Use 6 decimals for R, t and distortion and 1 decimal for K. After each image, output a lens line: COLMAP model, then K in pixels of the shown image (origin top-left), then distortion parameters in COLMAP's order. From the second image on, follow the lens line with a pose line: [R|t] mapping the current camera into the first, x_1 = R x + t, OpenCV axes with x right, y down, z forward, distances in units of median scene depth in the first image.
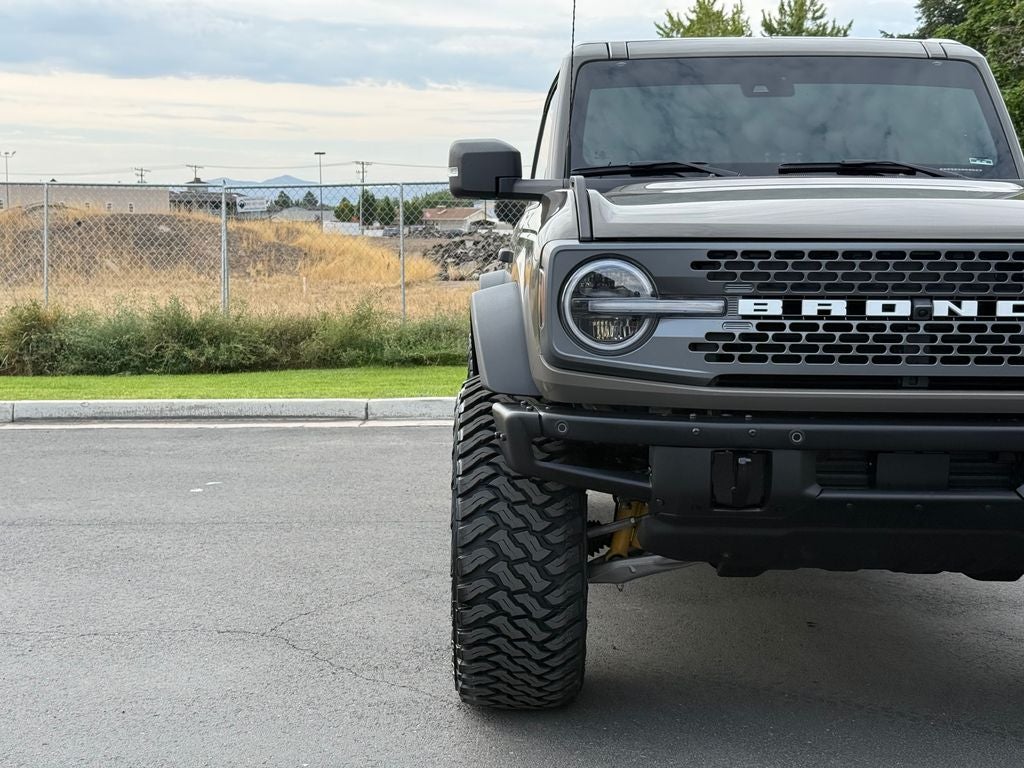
lens RADIAL K [[1420.6, 0, 512.0], [0, 1420.6, 384.0], [0, 0, 1]] dist [0.168322, -0.230923]
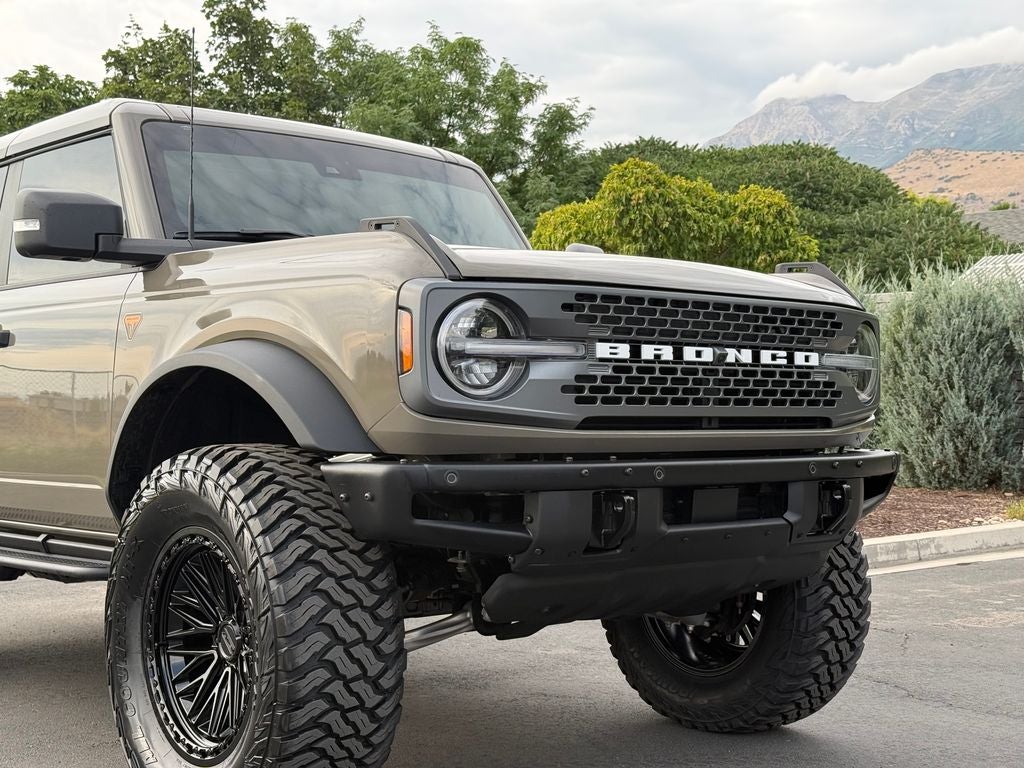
lens RADIAL K [[1416.1, 0, 512.0], [0, 1416.1, 384.0], [0, 0, 1]] dist [0.155118, -0.270197]
pose [[0.766400, 0.005301, 0.642342, -0.482160], [0.067643, 0.993740, -0.088907, 0.050011], [-0.638793, 0.111588, 0.761244, 0.250009]]
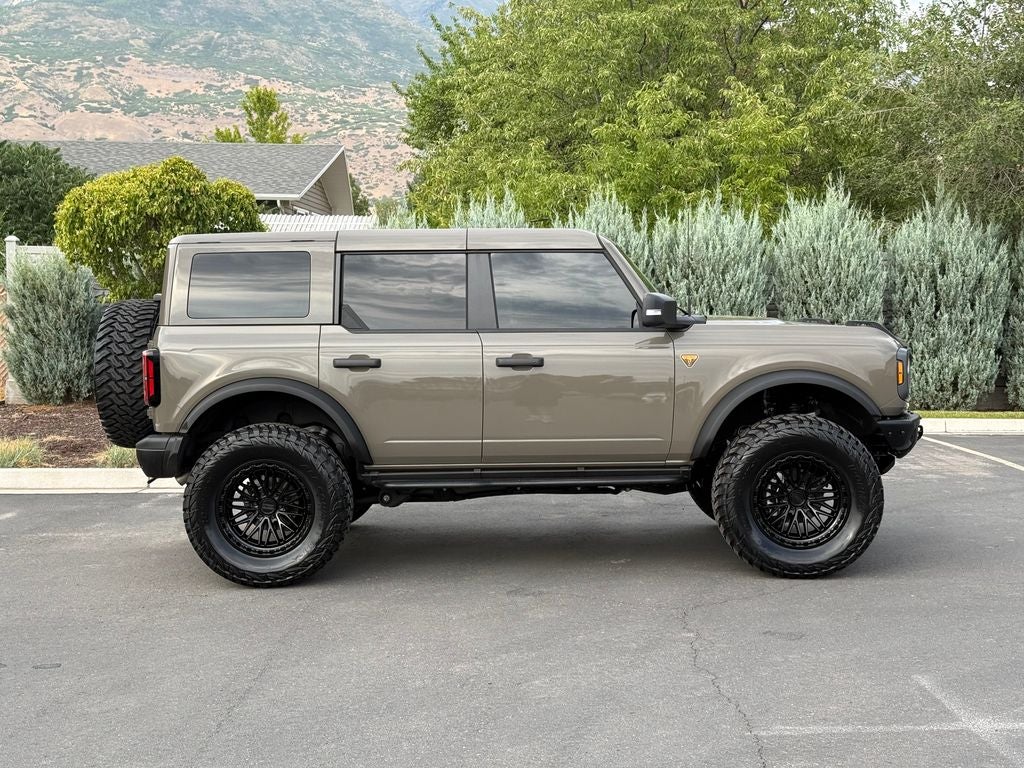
lens RADIAL K [[1416.1, 0, 512.0], [0, 1416.1, 384.0], [0, 0, 1]] dist [0.155118, -0.270197]
pose [[0.017397, -0.068994, 0.997465, -2.269894], [0.105087, 0.992217, 0.066798, -0.256591], [-0.994311, 0.103659, 0.024512, 1.503460]]
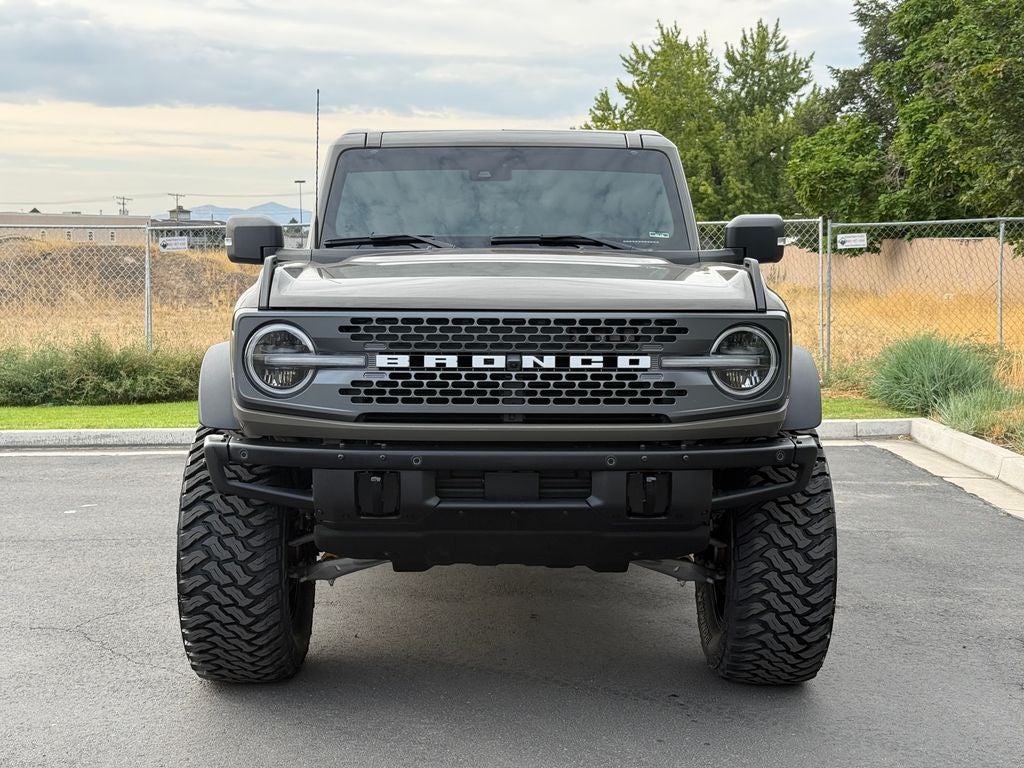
lens RADIAL K [[1420.6, 0, 512.0], [0, 1420.6, 384.0], [0, 0, 1]] dist [0.168322, -0.230923]
pose [[0.999961, -0.005311, 0.006986, 0.247650], [0.005430, 0.999839, -0.017115, -0.009079], [-0.006894, 0.017152, 0.999829, -0.270539]]
